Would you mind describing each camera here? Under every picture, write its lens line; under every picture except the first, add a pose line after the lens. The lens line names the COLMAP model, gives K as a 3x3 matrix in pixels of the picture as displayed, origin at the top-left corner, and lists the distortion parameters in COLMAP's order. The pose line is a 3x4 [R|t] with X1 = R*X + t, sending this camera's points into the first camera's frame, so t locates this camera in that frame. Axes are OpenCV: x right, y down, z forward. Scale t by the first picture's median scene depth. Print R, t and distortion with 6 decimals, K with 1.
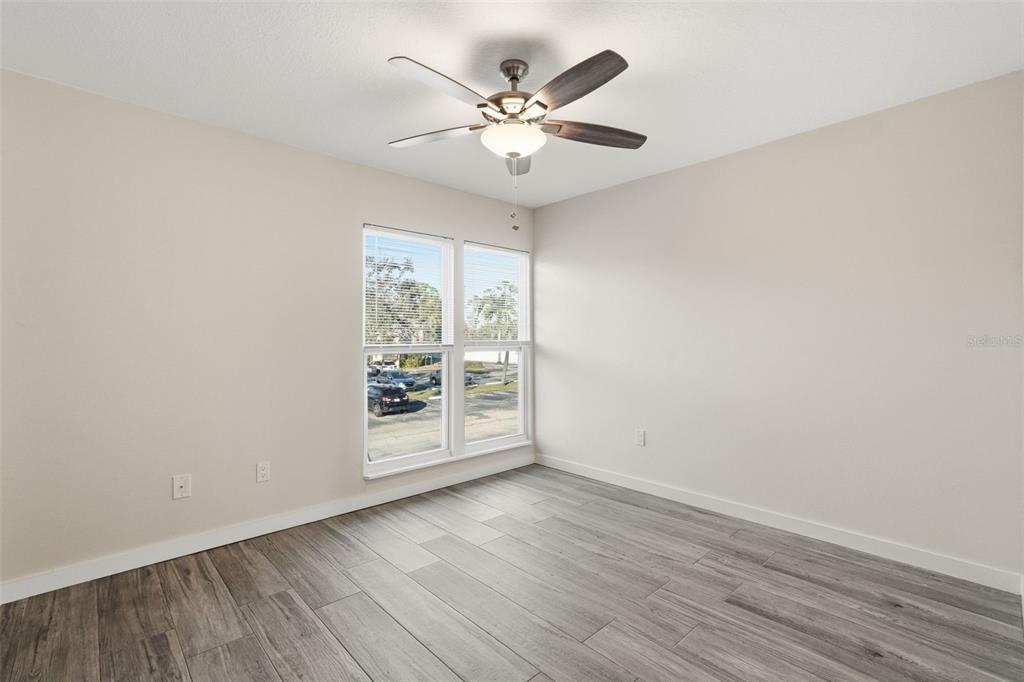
lens RADIAL K [[459.2, 0, 512.0], [0, 459.2, 341.0], [0, 0, 1]] dist [-0.014855, 0.008215]
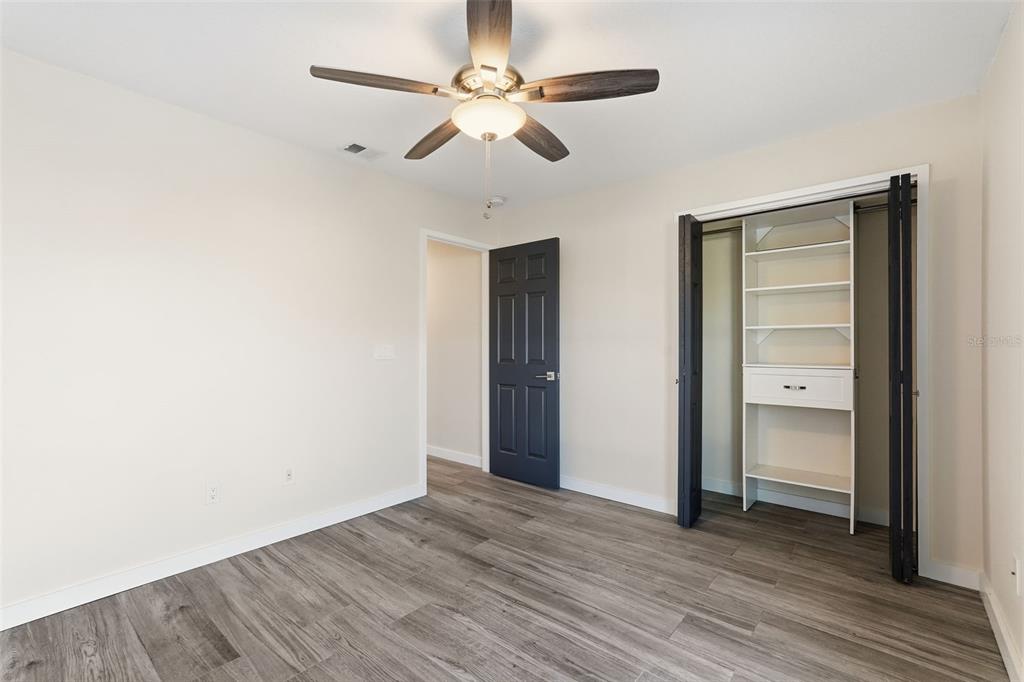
lens RADIAL K [[459.2, 0, 512.0], [0, 459.2, 341.0], [0, 0, 1]] dist [-0.014855, 0.008215]
pose [[-0.992798, 0.002774, -0.119769, 0.071181], [0.003156, 0.999991, -0.003001, -0.008464], [0.119759, -0.003357, -0.992797, 2.021190]]
